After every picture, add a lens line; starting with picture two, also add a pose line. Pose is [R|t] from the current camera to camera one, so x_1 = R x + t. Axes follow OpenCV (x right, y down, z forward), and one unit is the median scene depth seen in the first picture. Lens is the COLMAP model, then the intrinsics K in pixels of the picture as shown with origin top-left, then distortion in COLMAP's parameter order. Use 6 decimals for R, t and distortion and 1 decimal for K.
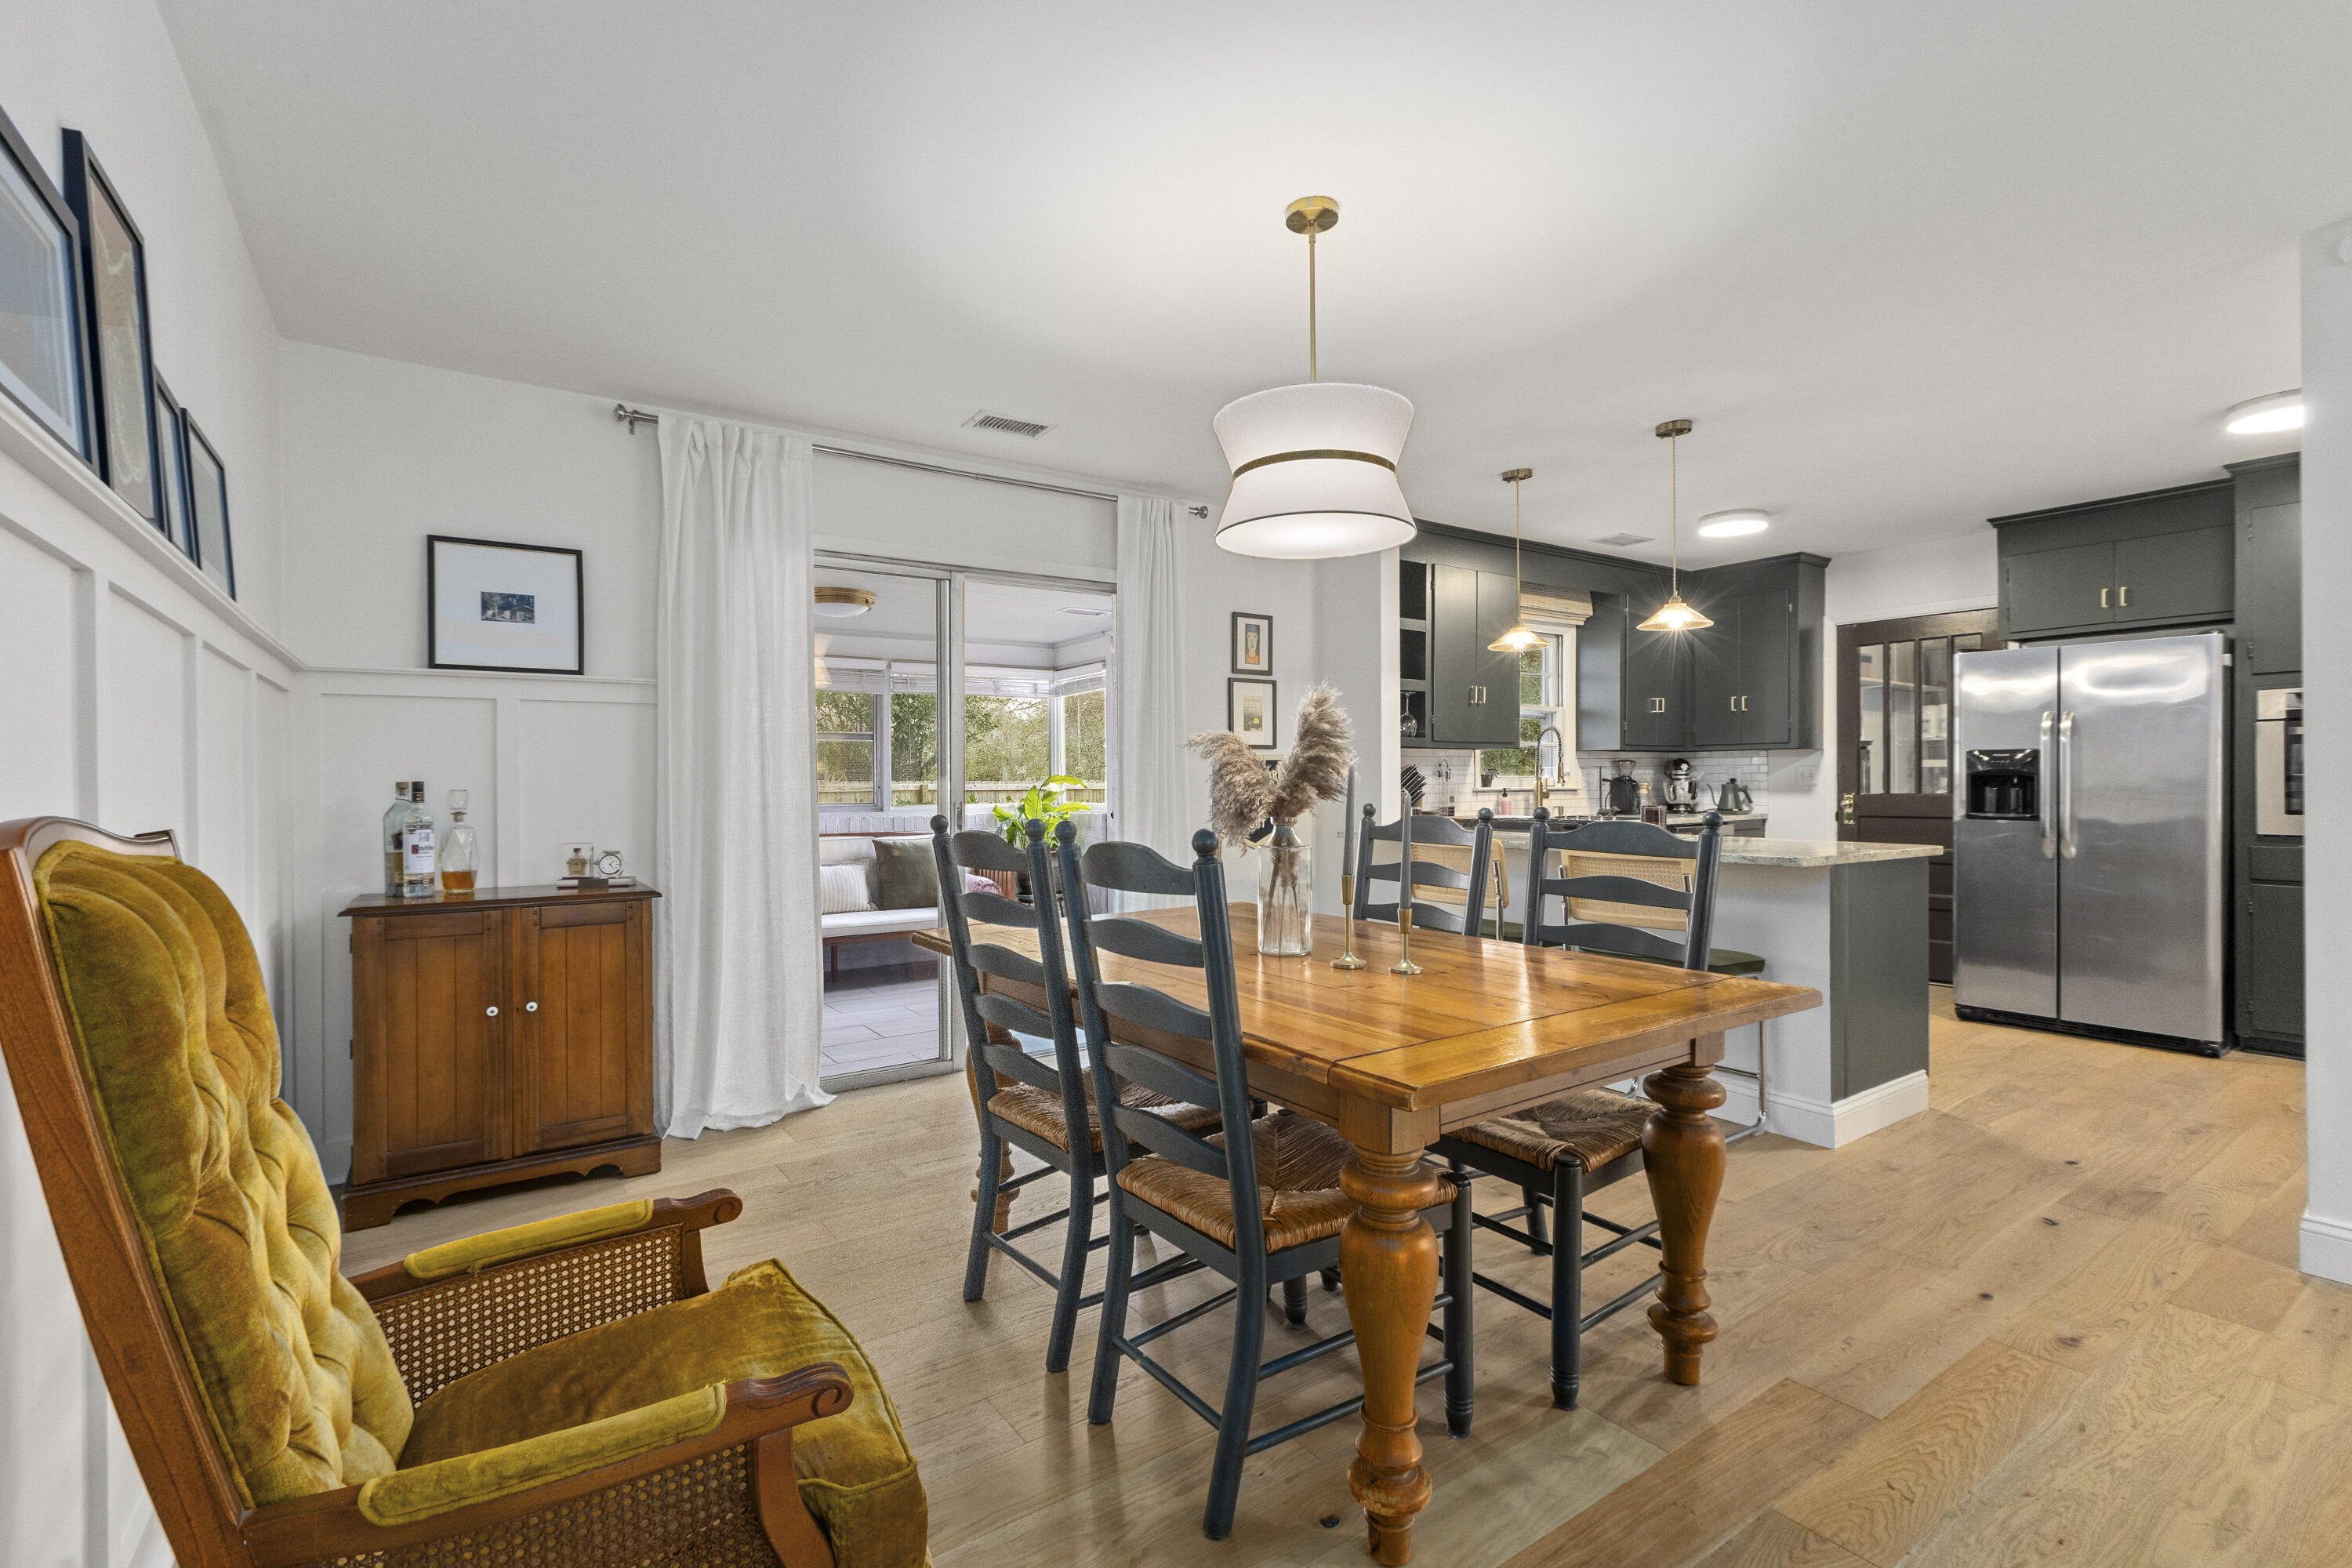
lens RADIAL K [[1066.5, 0, 1169.5], [0, 1066.5, 784.3], [0, 0, 1]] dist [0.001252, 0.000033]
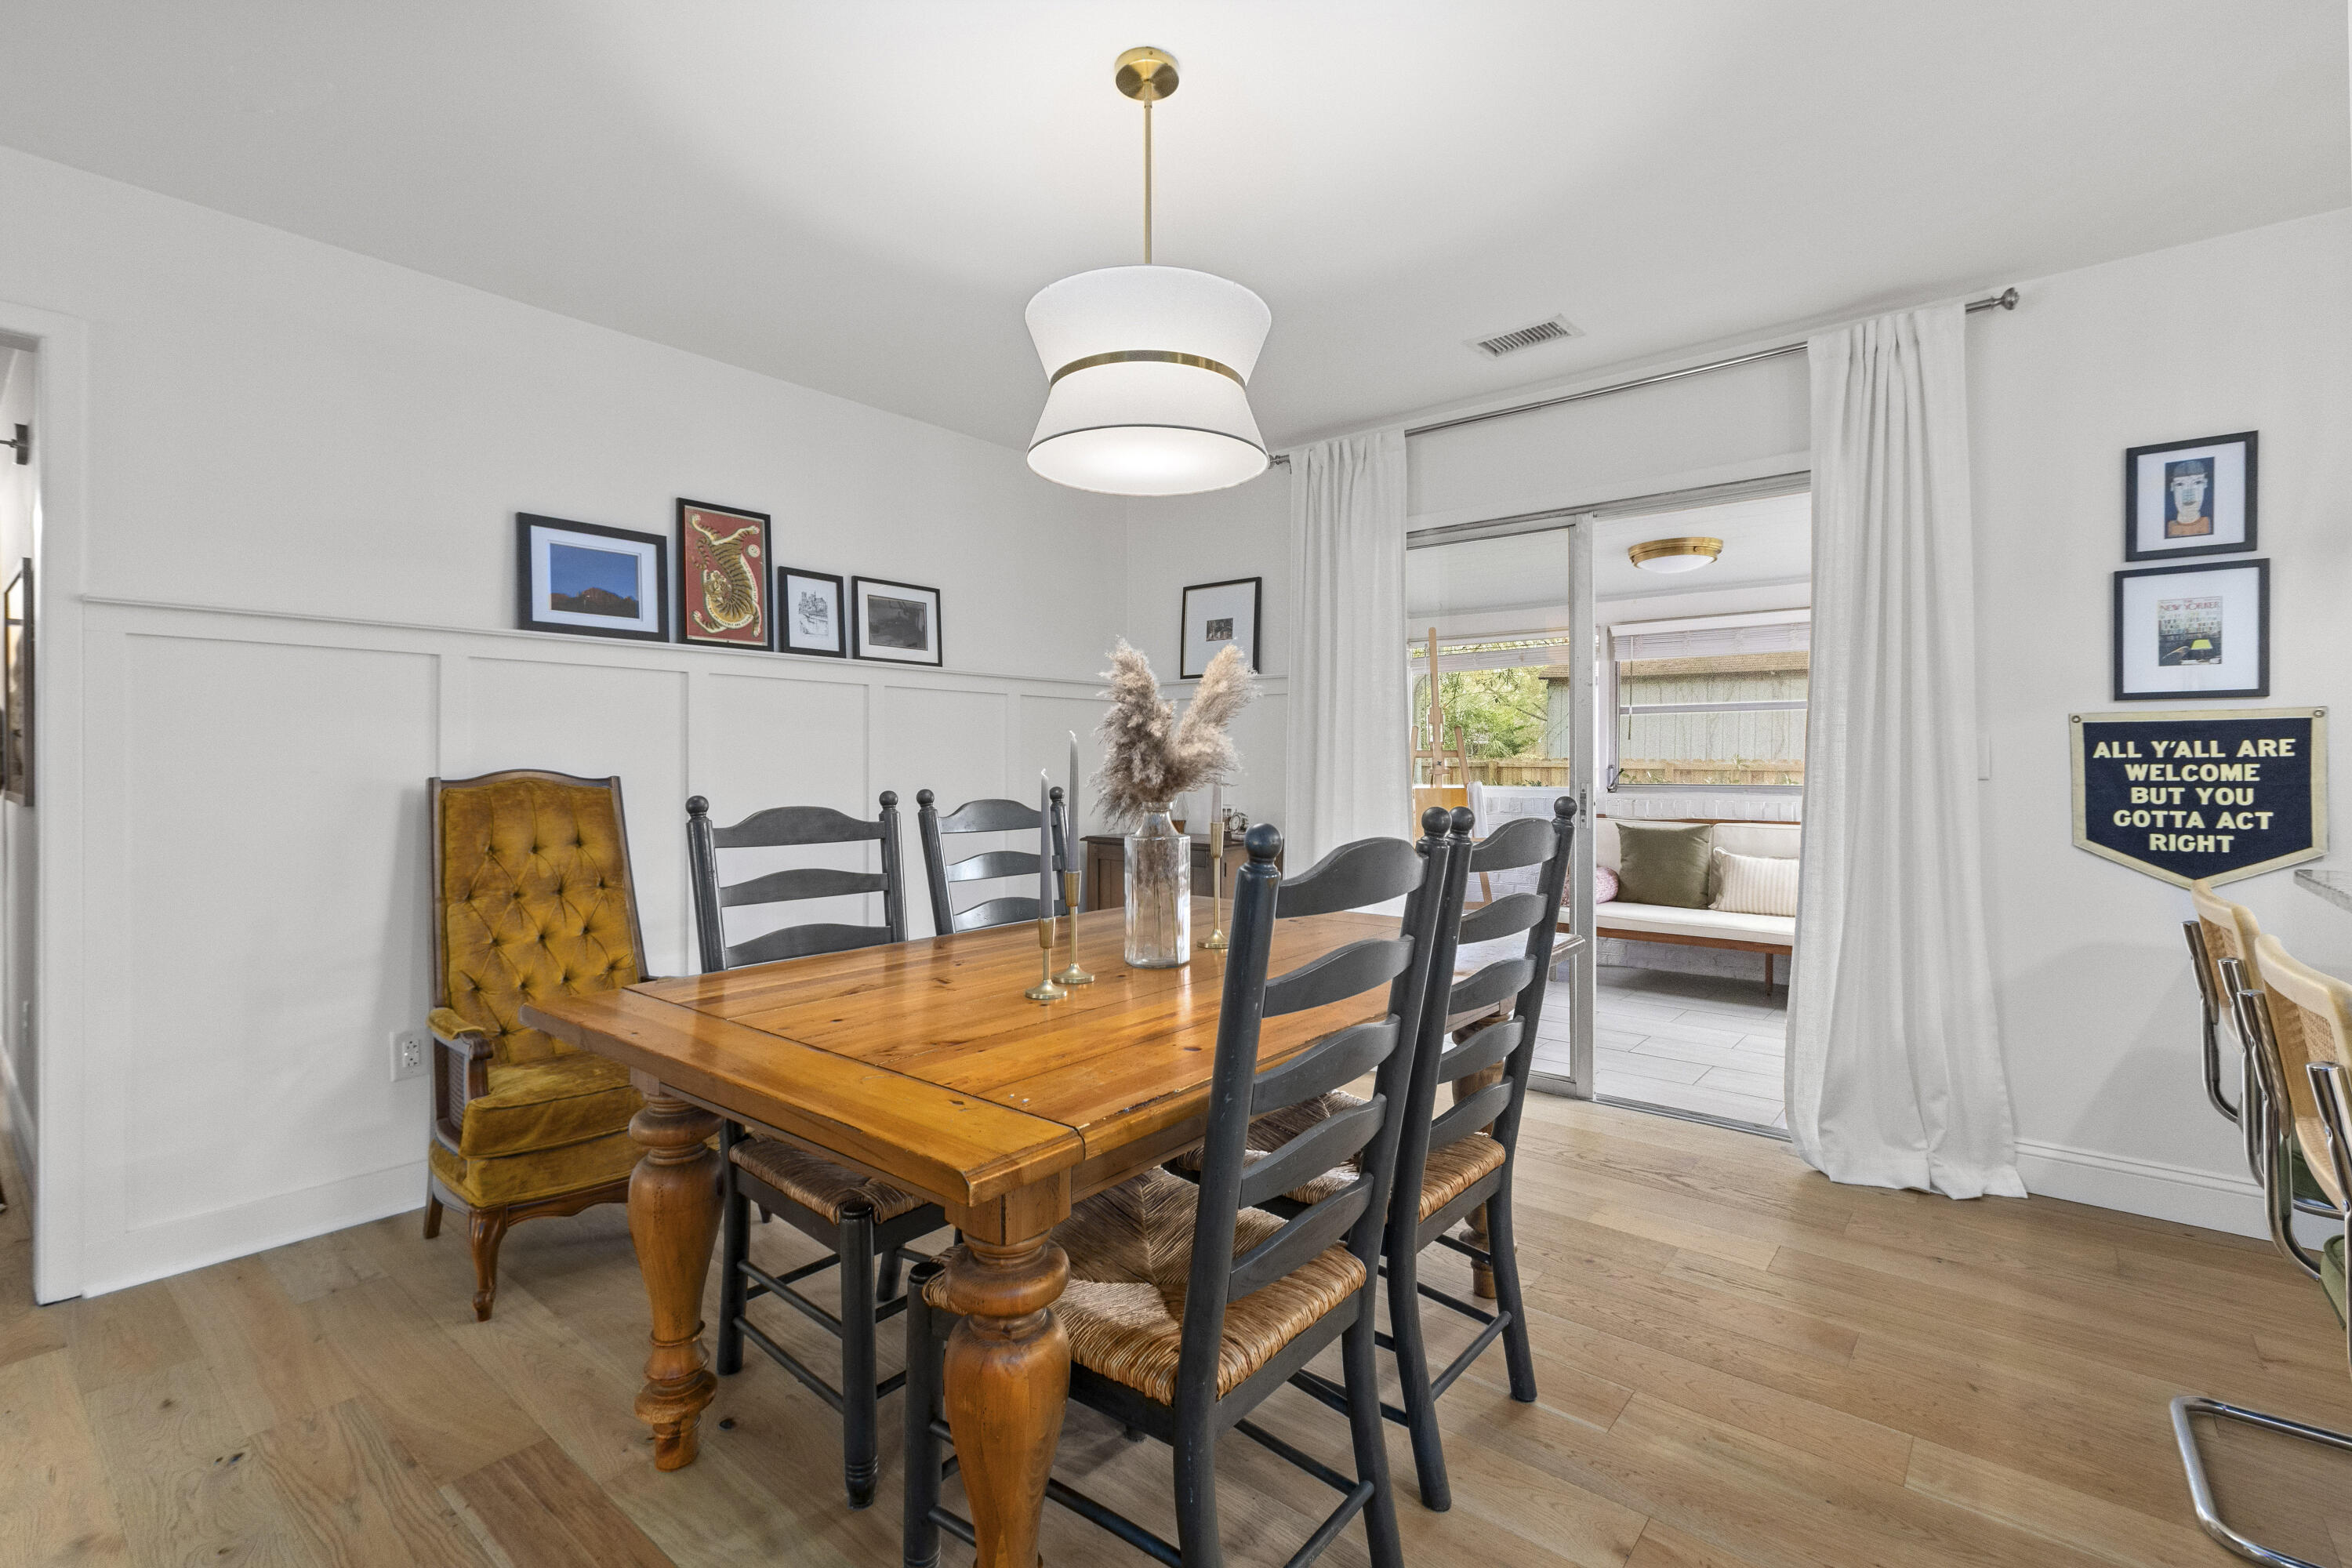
lens RADIAL K [[1064.5, 0, 1175.1], [0, 1064.5, 759.5], [0, 0, 1]] dist [-0.001530, -0.000208]
pose [[0.268062, 0.004630, -0.963391, 0.457309], [-0.005074, 0.999981, 0.003394, -0.002798], [0.963388, 0.003978, 0.268080, 0.392367]]
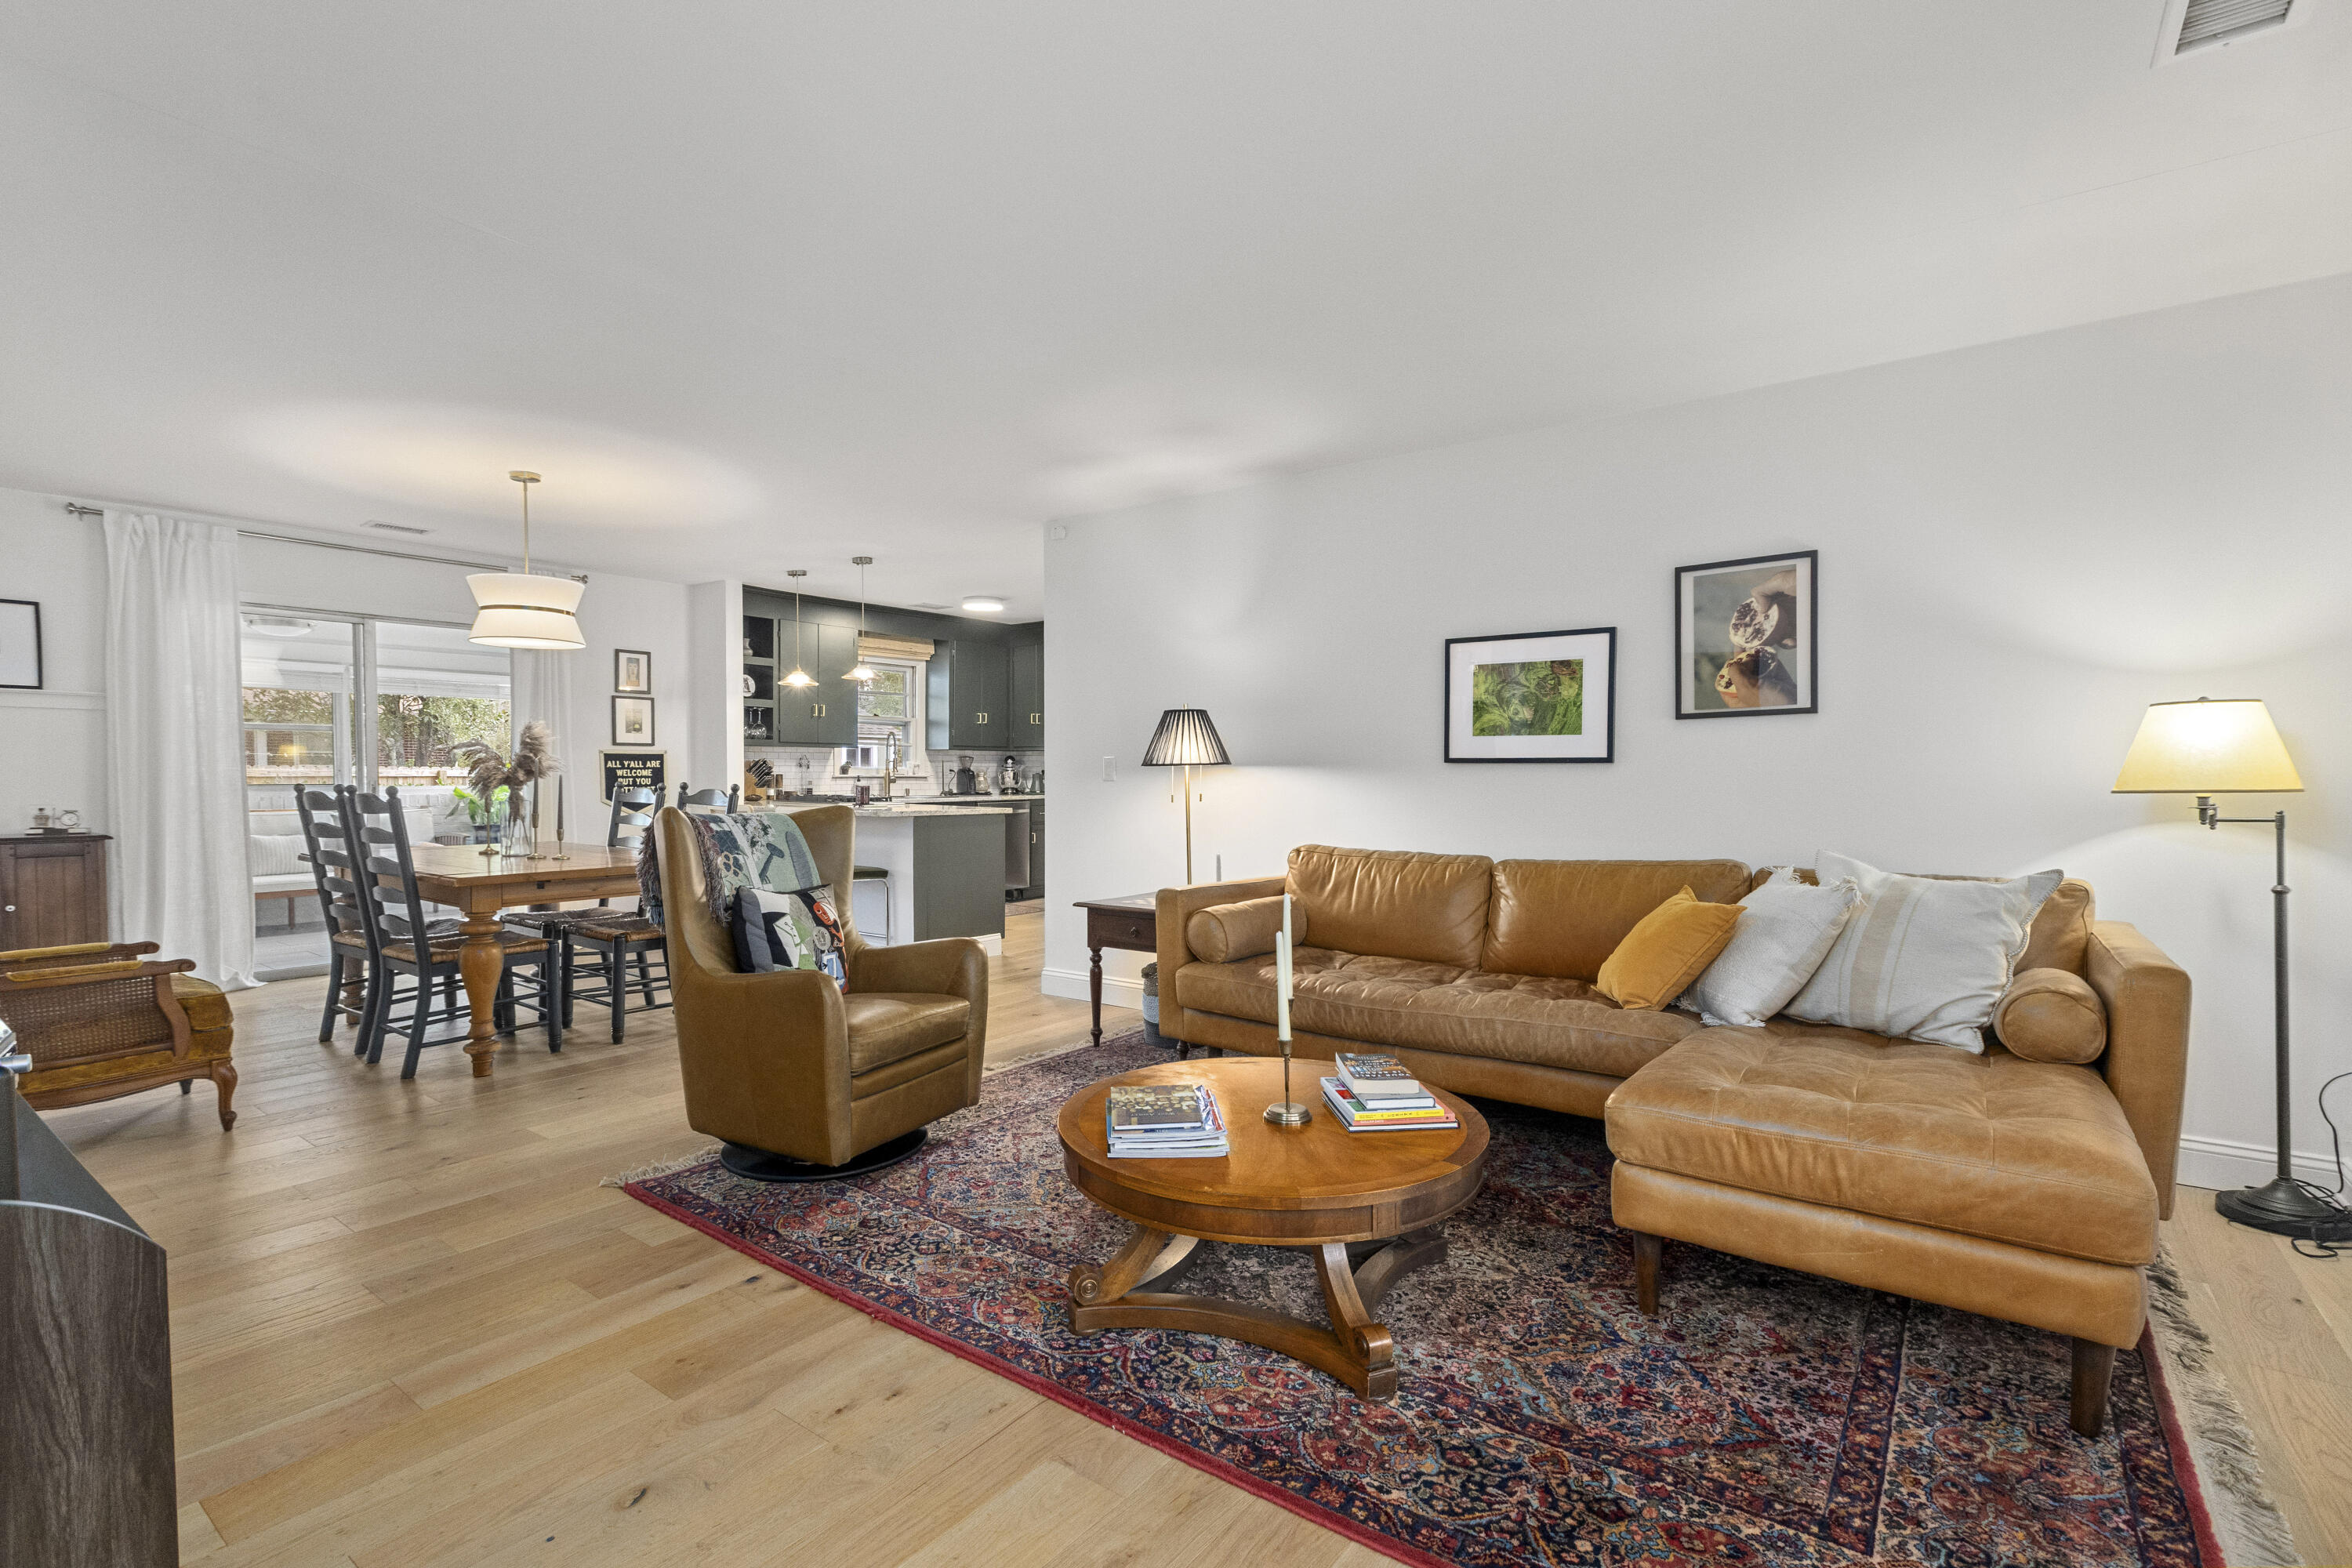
lens RADIAL K [[1090.8, 0, 1171.6], [0, 1090.8, 809.8], [0, 0, 1]] dist [0.000989, -0.002154]
pose [[0.946173, -0.001784, 0.323657, 0.292538], [-0.008592, 0.999494, 0.030628, 0.001643], [-0.323547, -0.031760, 0.945679, -0.623067]]
